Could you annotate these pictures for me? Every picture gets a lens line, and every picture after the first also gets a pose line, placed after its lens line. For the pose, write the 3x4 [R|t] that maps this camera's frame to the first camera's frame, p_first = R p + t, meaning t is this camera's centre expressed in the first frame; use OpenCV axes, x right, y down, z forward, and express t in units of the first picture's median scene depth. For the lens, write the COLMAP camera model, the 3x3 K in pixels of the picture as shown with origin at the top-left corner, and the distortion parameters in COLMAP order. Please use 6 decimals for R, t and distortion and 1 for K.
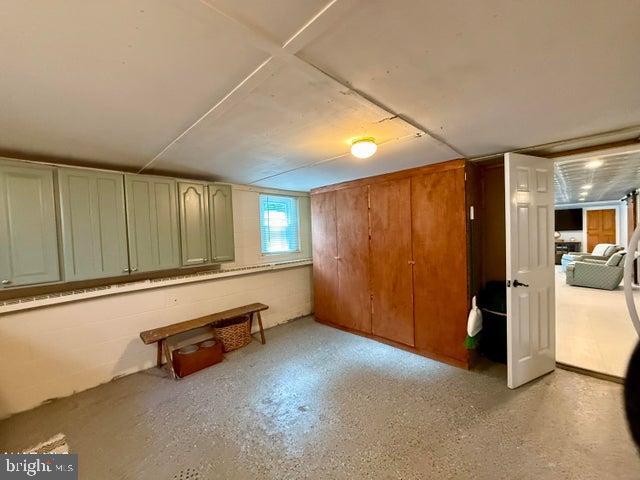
lens RADIAL K [[253.8, 0, 316.5], [0, 253.8, 240.4], [0, 0, 1]] dist [-0.004106, 0.000093]
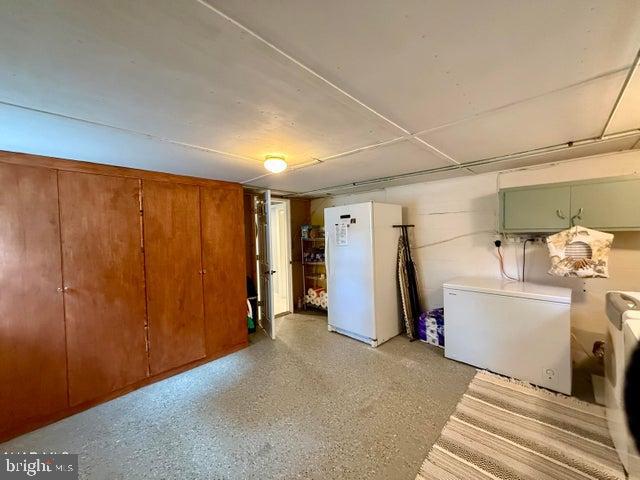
lens RADIAL K [[253.8, 0, 316.4], [0, 253.8, 239.1], [0, 0, 1]] dist [-0.004106, 0.000093]
pose [[-0.022929, 0.006085, 0.999719, -0.596094], [0.057131, 0.998355, -0.004766, -0.009995], [-0.998103, 0.057006, -0.023239, 0.543637]]
